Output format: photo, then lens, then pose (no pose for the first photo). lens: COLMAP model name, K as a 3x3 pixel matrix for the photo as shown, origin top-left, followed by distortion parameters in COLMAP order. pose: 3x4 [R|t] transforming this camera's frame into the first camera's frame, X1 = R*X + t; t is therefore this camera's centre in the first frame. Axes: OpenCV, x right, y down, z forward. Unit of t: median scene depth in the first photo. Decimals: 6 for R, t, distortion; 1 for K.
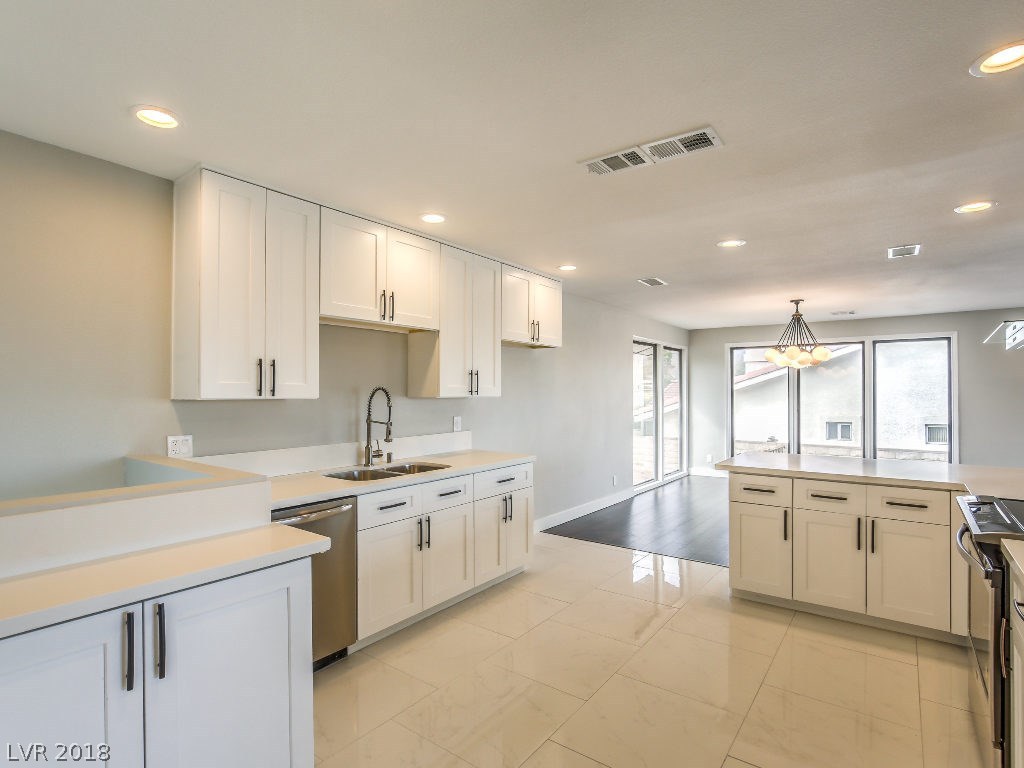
lens RADIAL K [[525.8, 0, 517.7], [0, 525.8, 386.6], [0, 0, 1]] dist [-0.022149, 0.004313]
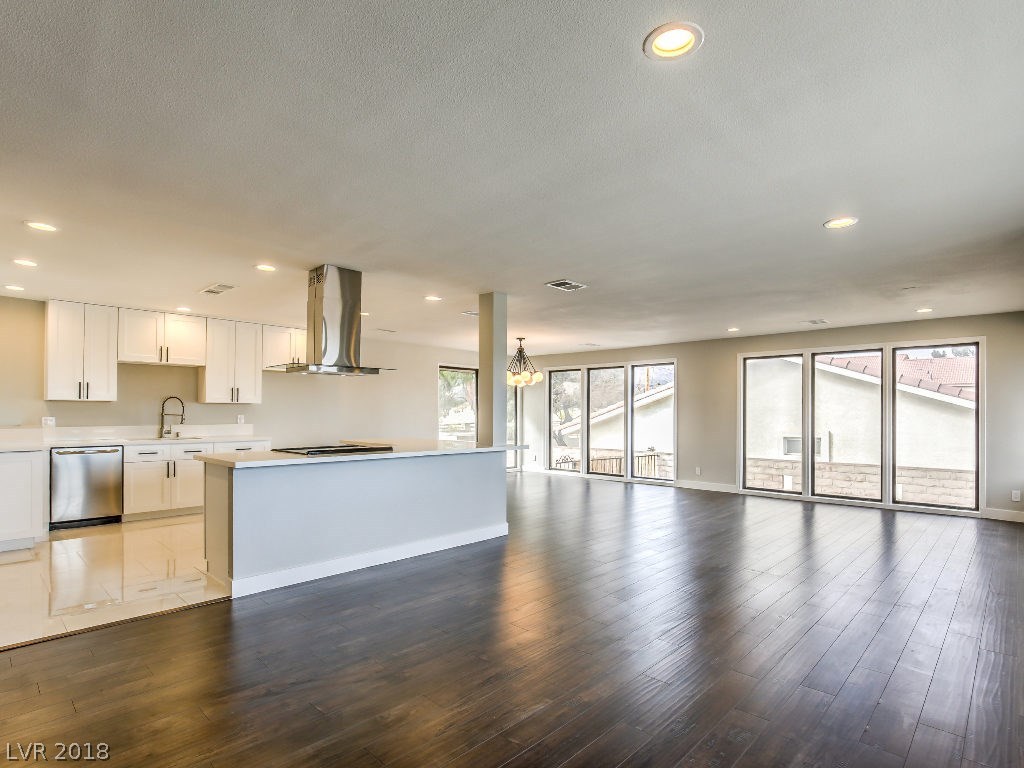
lens RADIAL K [[525.8, 0, 512.5], [0, 525.8, 403.2], [0, 0, 1]] dist [-0.022149, 0.004313]
pose [[0.991874, 0.003062, -0.127188, 1.116186], [-0.003882, 0.999973, -0.006202, 0.029788], [0.127165, 0.006645, 0.991859, -0.652616]]
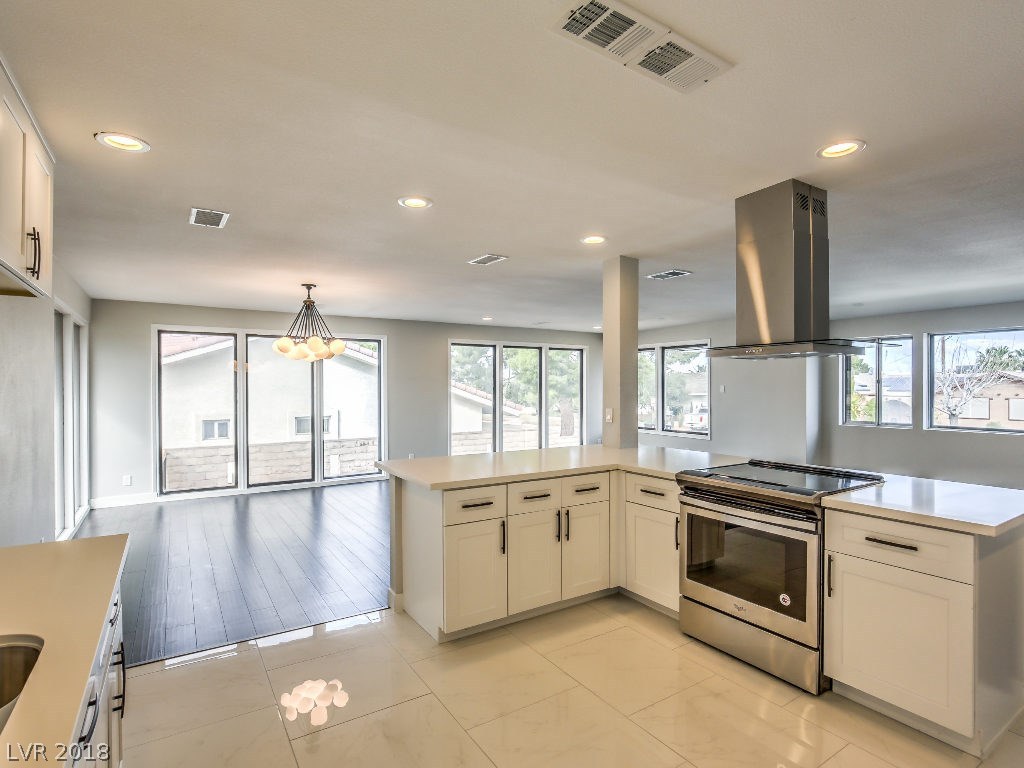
lens RADIAL K [[525.8, 0, 516.2], [0, 525.8, 386.8], [0, 0, 1]] dist [-0.022149, 0.004313]
pose [[0.349831, 0.000270, 0.936813, -0.278511], [-0.007391, 0.999970, 0.002472, 0.004078], [-0.936784, -0.007789, 0.349822, 0.574808]]
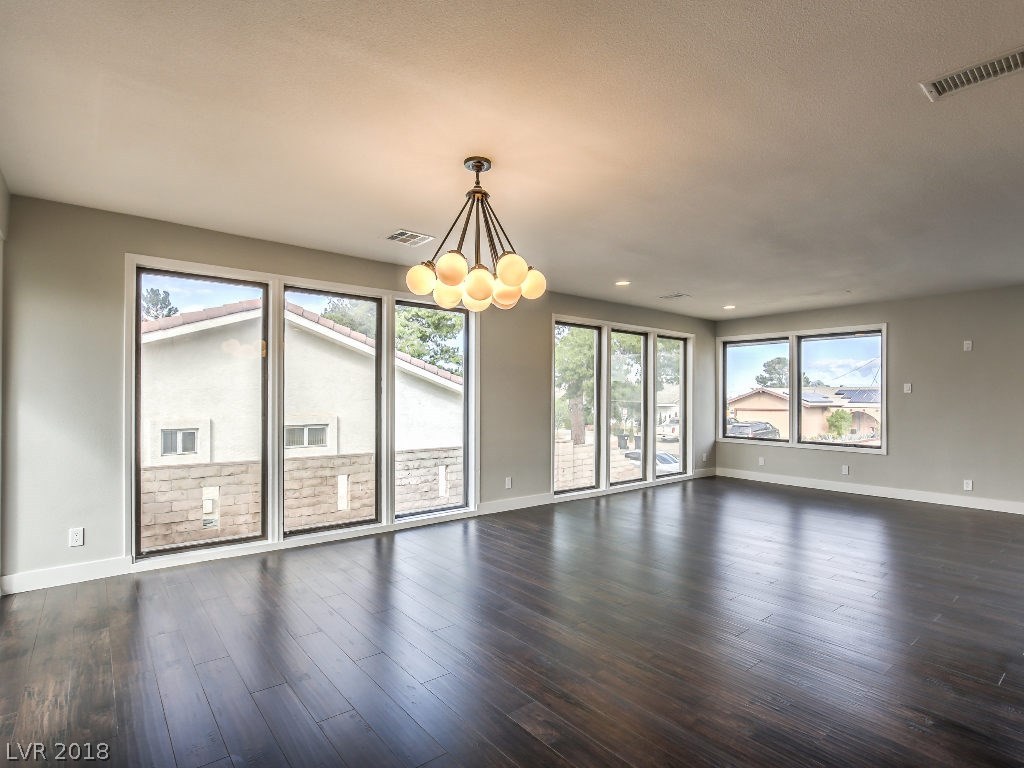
lens RADIAL K [[525.8, 0, 514.2], [0, 525.8, 393.2], [0, 0, 1]] dist [-0.022149, 0.004313]
pose [[0.250106, 0.011442, 0.968151, 0.168229], [-0.015839, 0.999845, -0.007725, 0.064014], [-0.968089, -0.013403, 0.250249, 1.375282]]
